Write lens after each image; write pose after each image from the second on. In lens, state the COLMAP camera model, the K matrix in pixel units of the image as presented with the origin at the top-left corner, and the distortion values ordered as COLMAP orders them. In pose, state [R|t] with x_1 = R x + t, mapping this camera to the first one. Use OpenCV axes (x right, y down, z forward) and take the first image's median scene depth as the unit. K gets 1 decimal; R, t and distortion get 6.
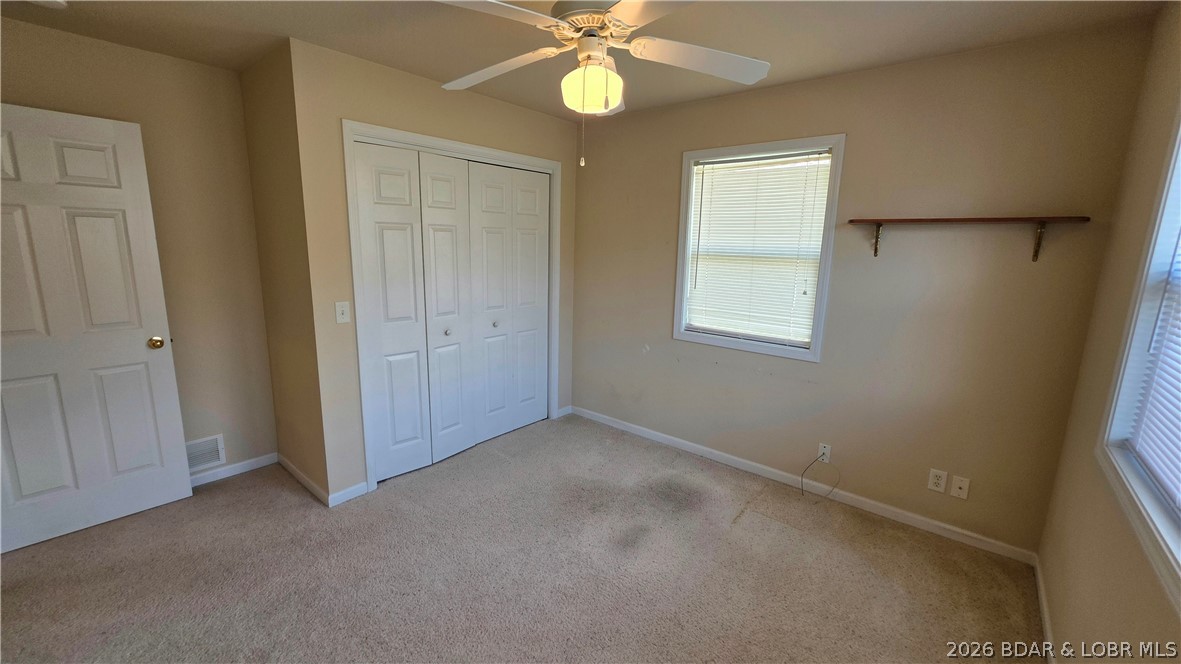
lens RADIAL K [[474.6, 0, 584.3], [0, 474.6, 329.1], [0, 0, 1]] dist [0.000073, -0.000126]
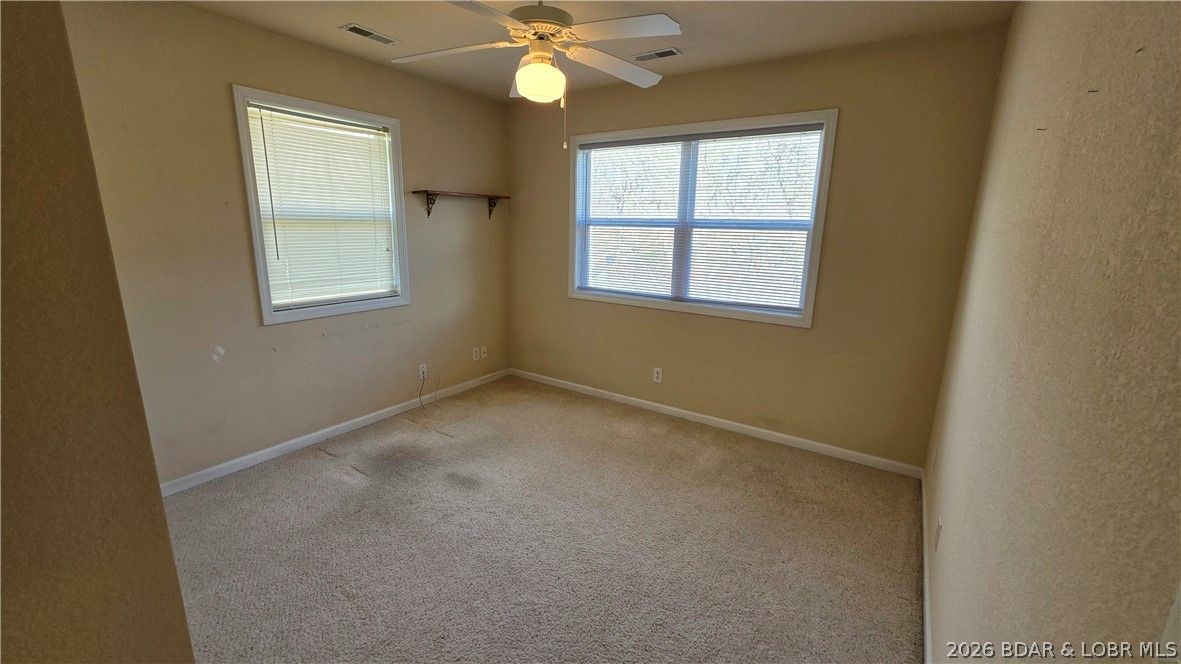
lens RADIAL K [[484.5, 0, 590.5], [0, 484.5, 332.0], [0, 0, 1]] dist [0.000499, -0.000021]
pose [[-0.111116, -0.244969, 0.963142, -0.852732], [0.157790, 0.952502, 0.260467, -0.122965], [-0.981201, 0.180916, -0.067184, 0.665249]]
